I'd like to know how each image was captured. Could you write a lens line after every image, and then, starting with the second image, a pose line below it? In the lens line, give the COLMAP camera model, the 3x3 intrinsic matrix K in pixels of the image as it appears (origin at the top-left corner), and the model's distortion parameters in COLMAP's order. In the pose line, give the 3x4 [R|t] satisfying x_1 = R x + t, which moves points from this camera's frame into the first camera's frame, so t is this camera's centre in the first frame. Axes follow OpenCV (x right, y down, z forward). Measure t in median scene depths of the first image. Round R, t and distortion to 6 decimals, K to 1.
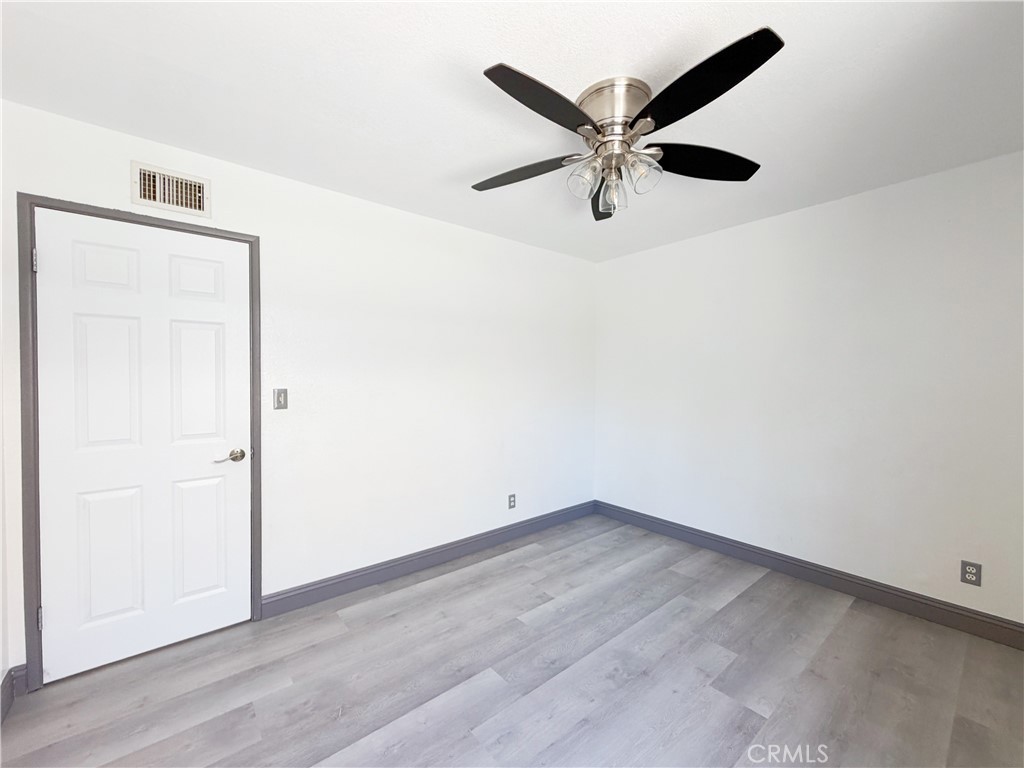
lens RADIAL K [[412.5, 0, 513.2], [0, 412.5, 383.5], [0, 0, 1]] dist [-0.003100, -0.000663]
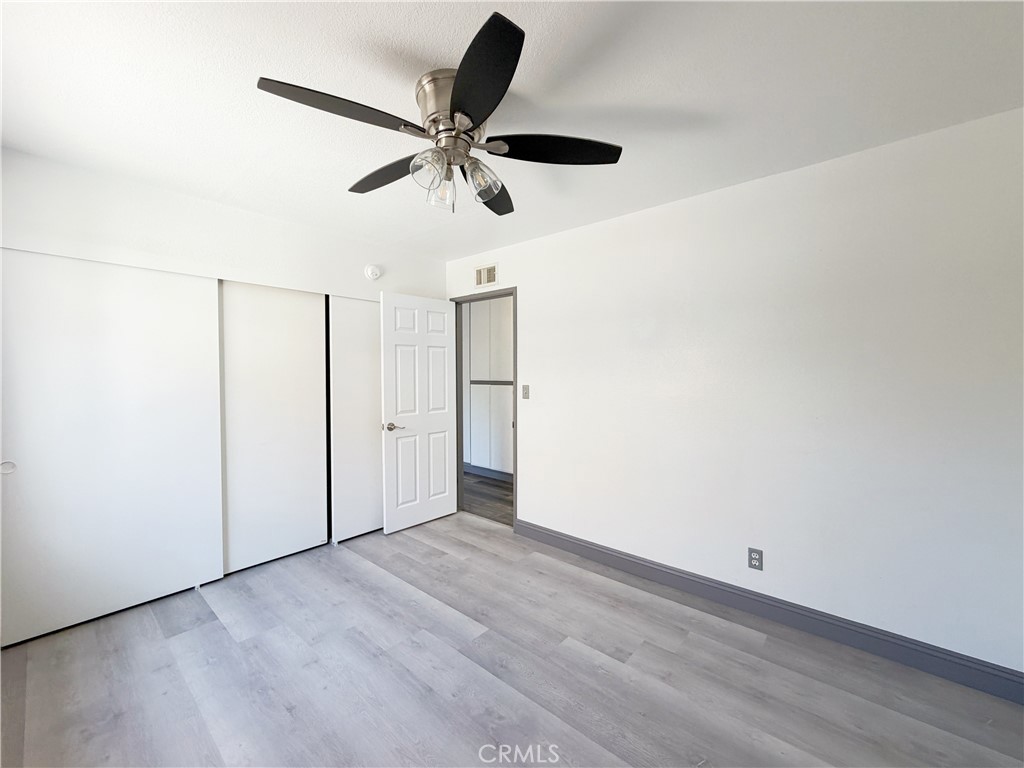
lens RADIAL K [[412.5, 0, 514.7], [0, 412.5, 385.8], [0, 0, 1]] dist [-0.003100, -0.000663]
pose [[0.165000, 0.027316, -0.985915, 0.980804], [-0.017928, 0.999534, 0.024693, -0.022865], [0.986131, 0.013601, 0.165413, 0.788418]]
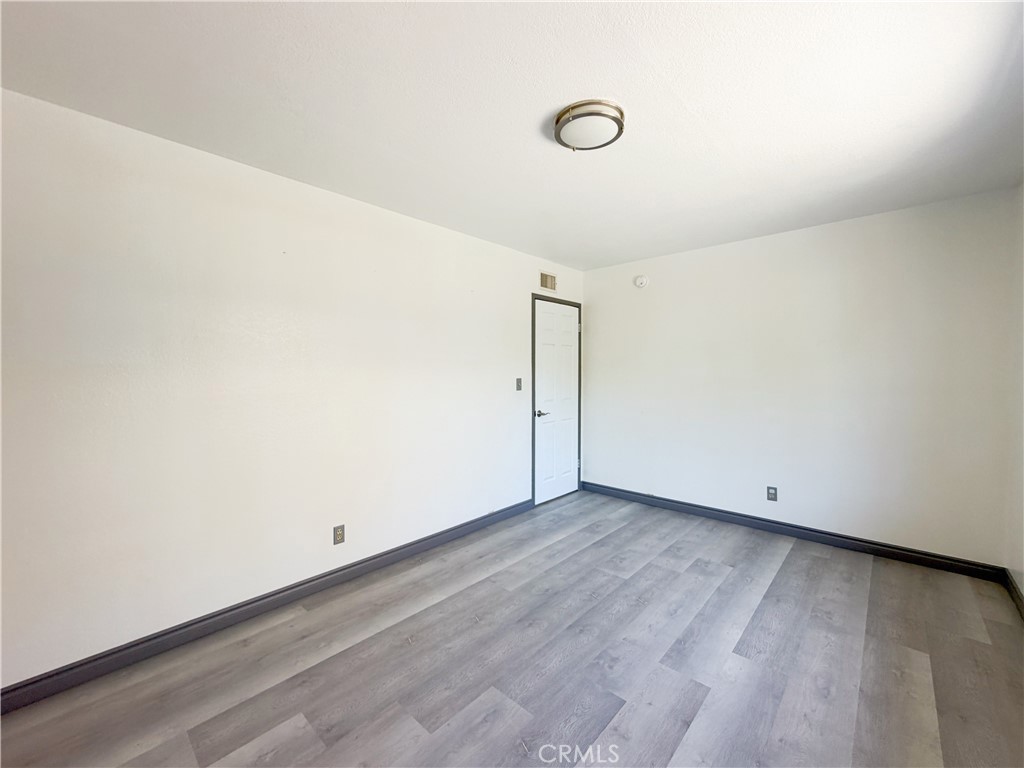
lens RADIAL K [[412.5, 0, 514.6], [0, 412.5, 357.6], [0, 0, 1]] dist [-0.003100, -0.000663]
pose [[0.989627, 0.002329, 0.143642, -0.082077], [0.005006, 0.998702, -0.050682, 0.001441], [-0.143574, 0.050875, 0.988331, -0.066484]]
